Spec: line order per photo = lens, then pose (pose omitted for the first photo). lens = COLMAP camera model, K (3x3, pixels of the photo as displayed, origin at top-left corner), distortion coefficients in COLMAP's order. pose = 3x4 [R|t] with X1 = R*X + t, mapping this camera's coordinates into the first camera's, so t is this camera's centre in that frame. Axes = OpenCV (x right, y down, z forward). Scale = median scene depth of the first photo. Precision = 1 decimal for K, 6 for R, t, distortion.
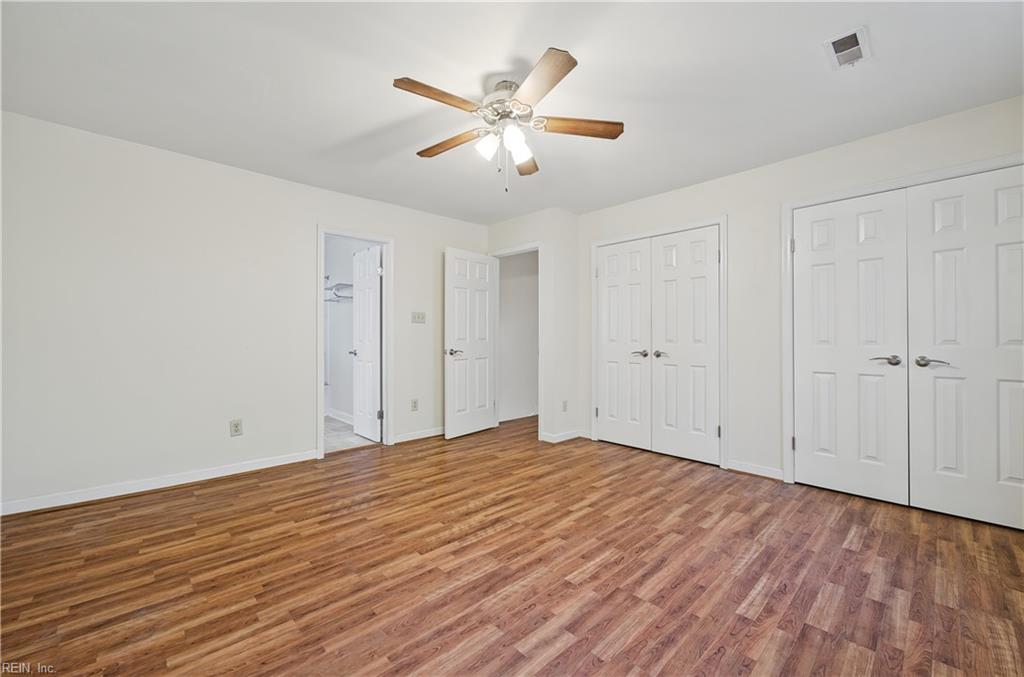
lens RADIAL K [[410.7, 0, 512.1], [0, 410.7, 339.0], [0, 0, 1]] dist [0.008003, -0.000994]
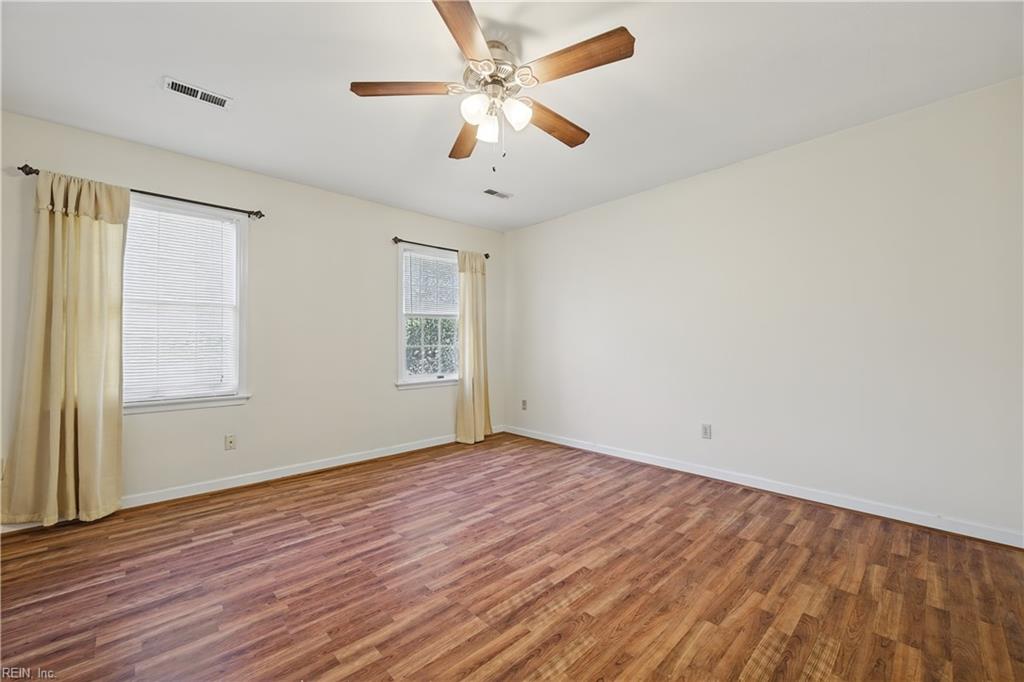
lens RADIAL K [[410.7, 0, 509.6], [0, 410.7, 343.6], [0, 0, 1]] dist [0.008003, -0.000994]
pose [[-0.999993, 0.002959, 0.002412, -0.049290], [0.002951, 0.999990, -0.003391, 0.000953], [-0.002422, -0.003384, -0.999991, 2.008050]]
